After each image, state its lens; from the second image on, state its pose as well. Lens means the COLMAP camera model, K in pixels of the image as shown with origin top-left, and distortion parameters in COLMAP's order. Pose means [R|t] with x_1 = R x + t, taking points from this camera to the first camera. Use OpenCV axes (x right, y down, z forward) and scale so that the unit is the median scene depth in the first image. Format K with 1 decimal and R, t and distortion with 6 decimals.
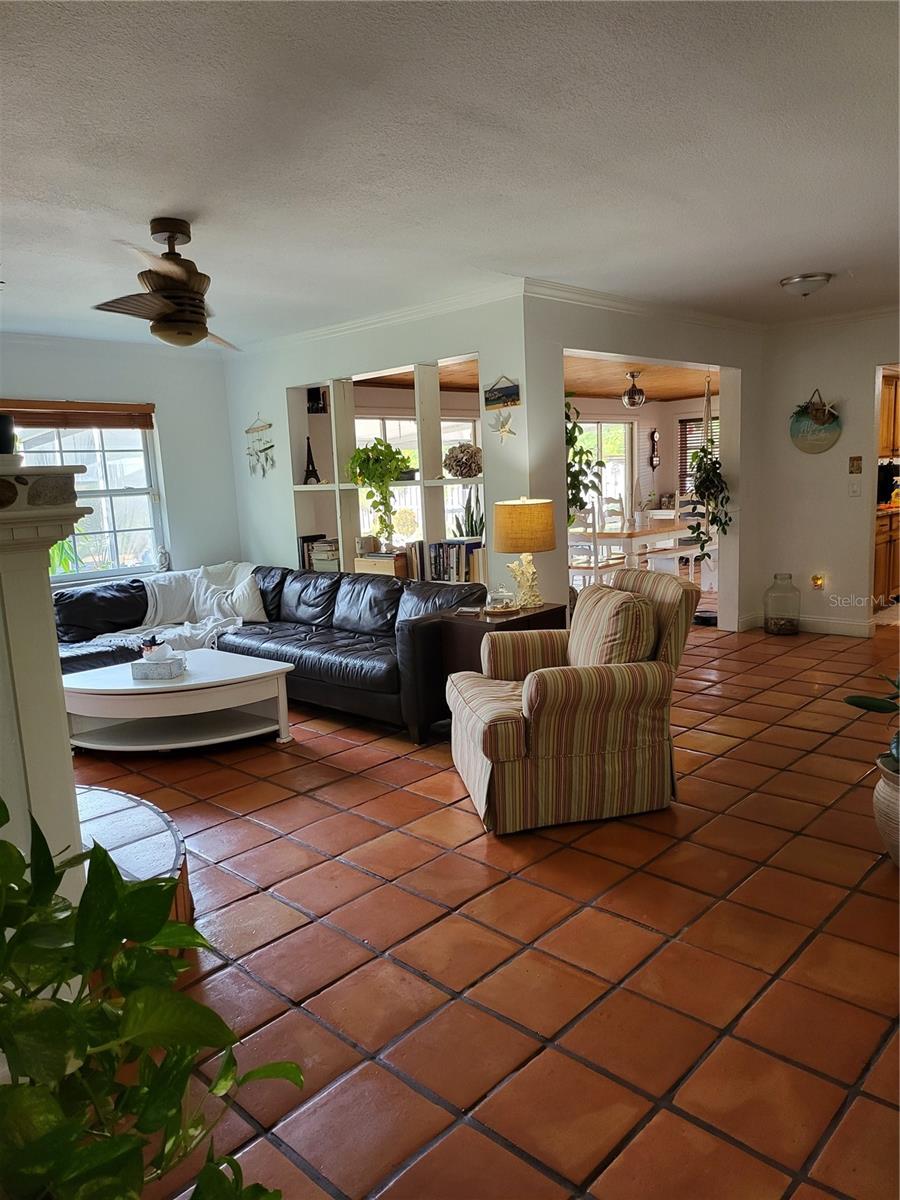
lens RADIAL K [[841.6, 0, 457.9], [0, 841.6, 605.8], [0, 0, 1]] dist [0.052029, -0.047384]
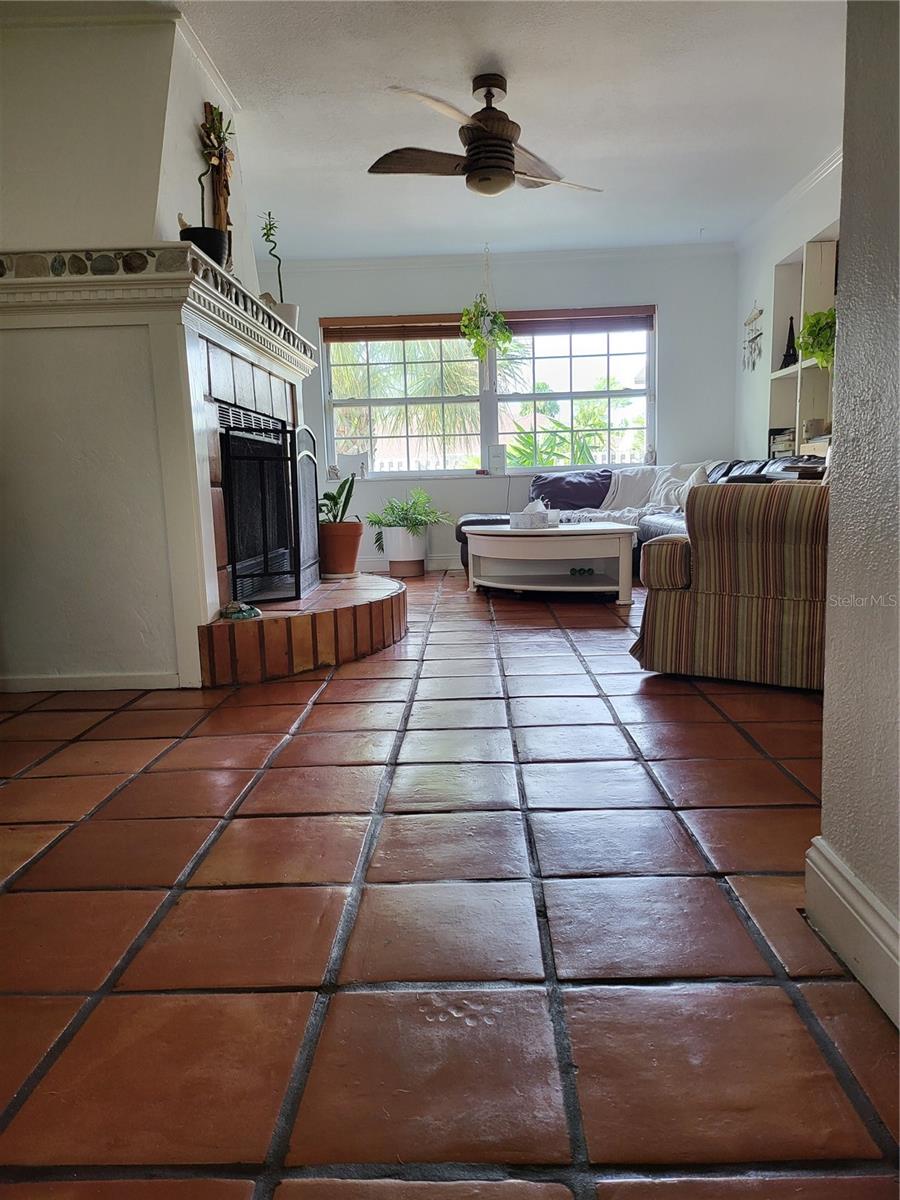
lens RADIAL K [[841.6, 0, 457.6], [0, 841.6, 606.9], [0, 0, 1]] dist [0.052029, -0.047384]
pose [[0.674654, 0.129355, -0.726711, 0.333955], [-0.113570, 0.990992, 0.070962, 0.098725], [0.729345, 0.034658, 0.683268, 0.149134]]
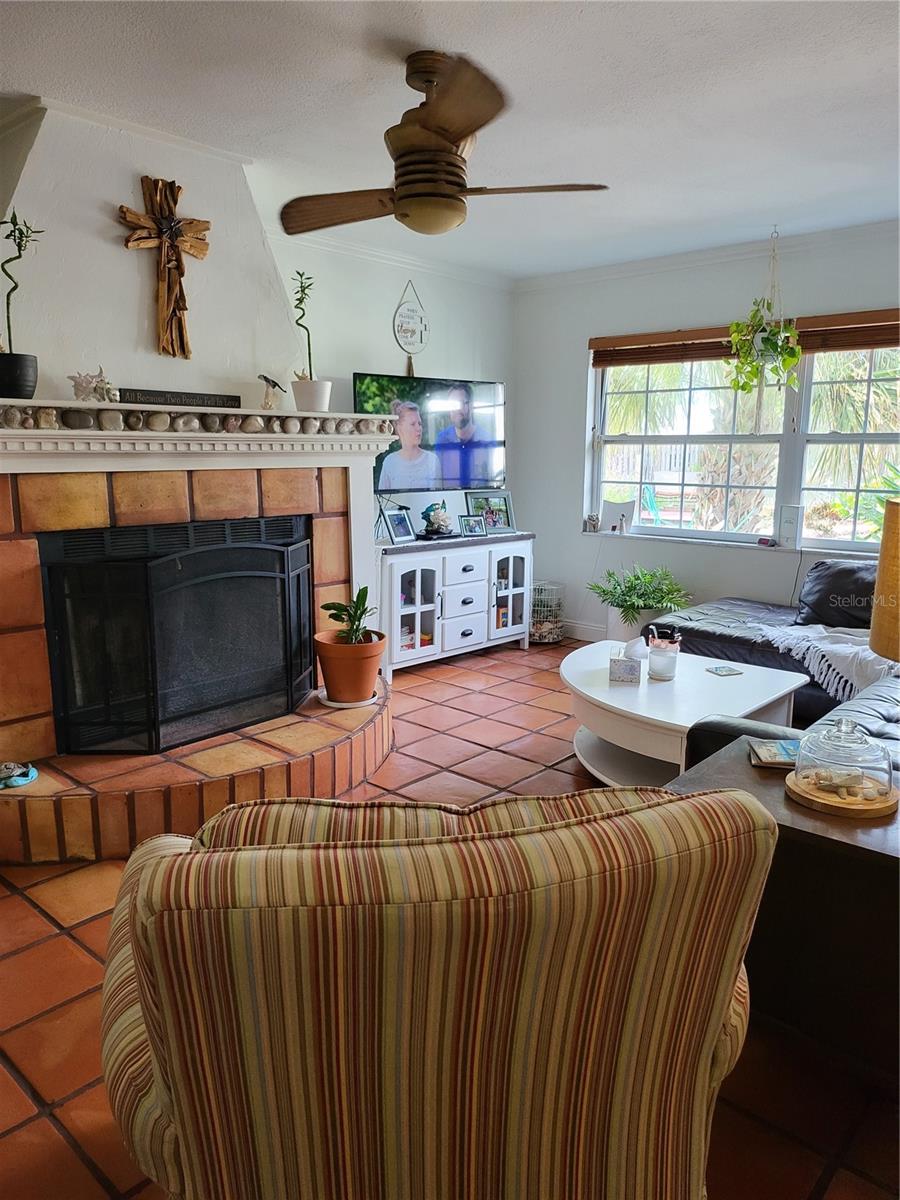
lens RADIAL K [[841.6, 0, 453.7], [0, 841.6, 597.6], [0, 0, 1]] dist [0.052029, -0.047384]
pose [[0.016388, 0.220144, -0.975330, 0.306408], [-0.154934, 0.964238, 0.215037, -0.101408], [0.987789, 0.147588, 0.049909, 0.663575]]
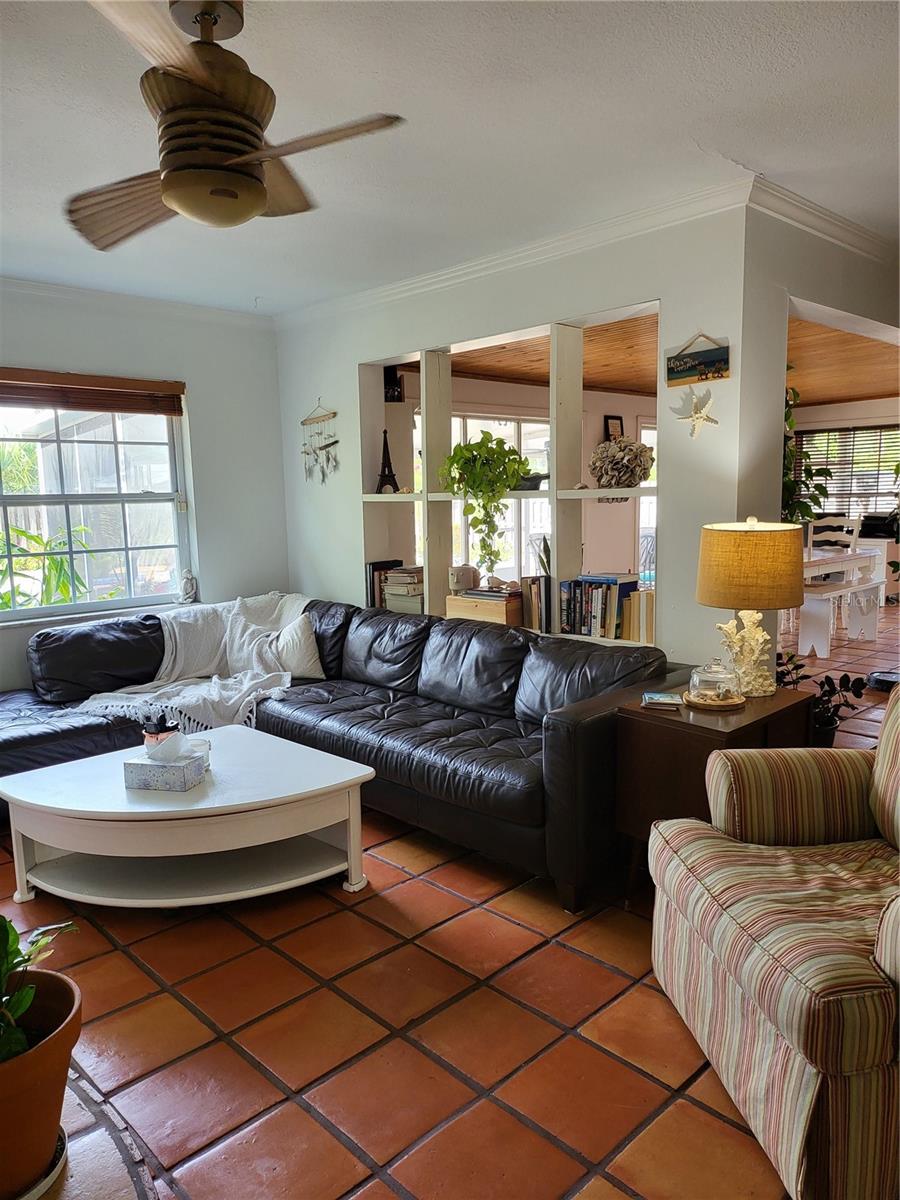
lens RADIAL K [[841.6, 0, 456.8], [0, 841.6, 604.7], [0, 0, 1]] dist [0.052029, -0.047384]
pose [[0.998781, 0.030734, -0.038632, -0.094965], [-0.031506, 0.999312, -0.019547, -0.038748], [0.038004, 0.020741, 0.999062, 0.306021]]
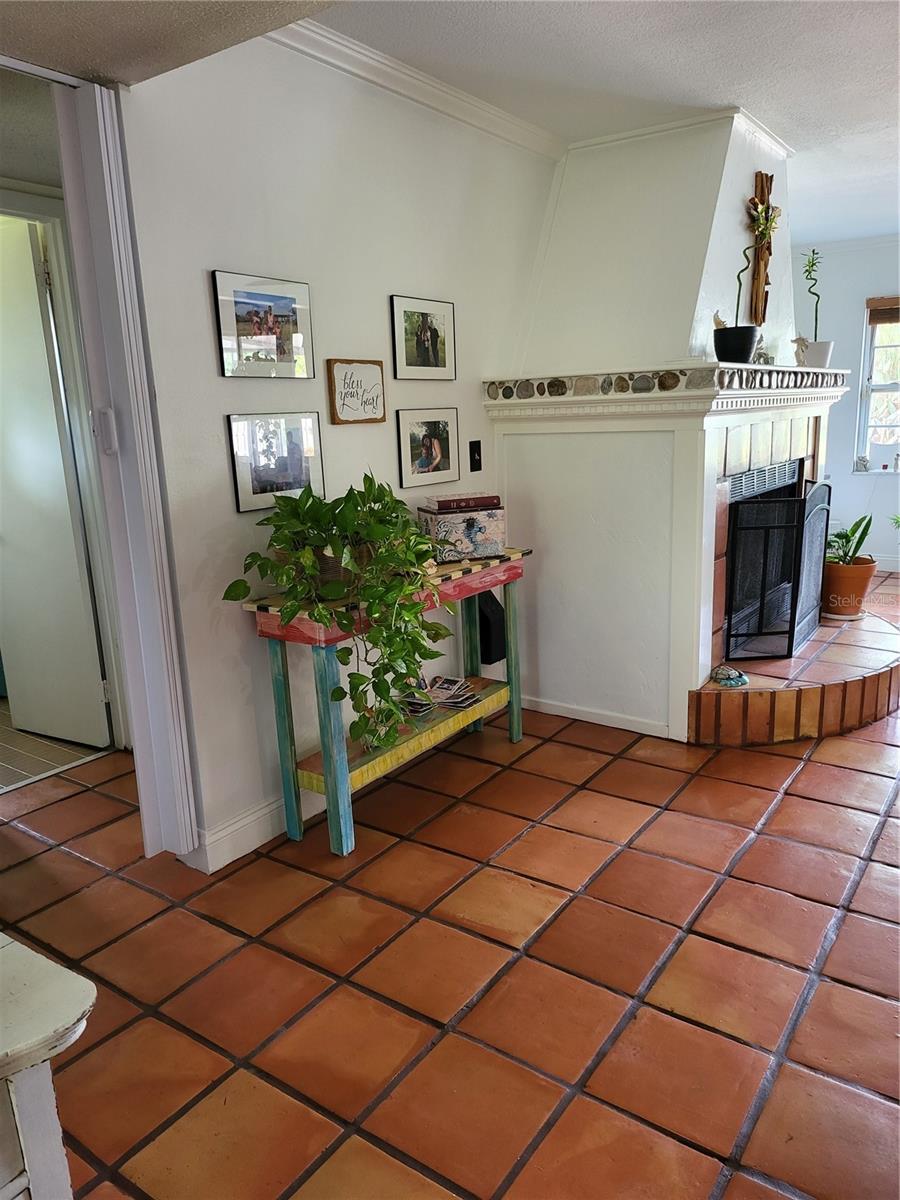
lens RADIAL K [[841.6, 0, 462.0], [0, 841.6, 597.9], [0, 0, 1]] dist [0.052029, -0.047384]
pose [[0.147761, 0.256017, -0.955313, 0.376575], [-0.126685, 0.962858, 0.238444, -0.023442], [0.980876, 0.085791, 0.174706, 0.122486]]
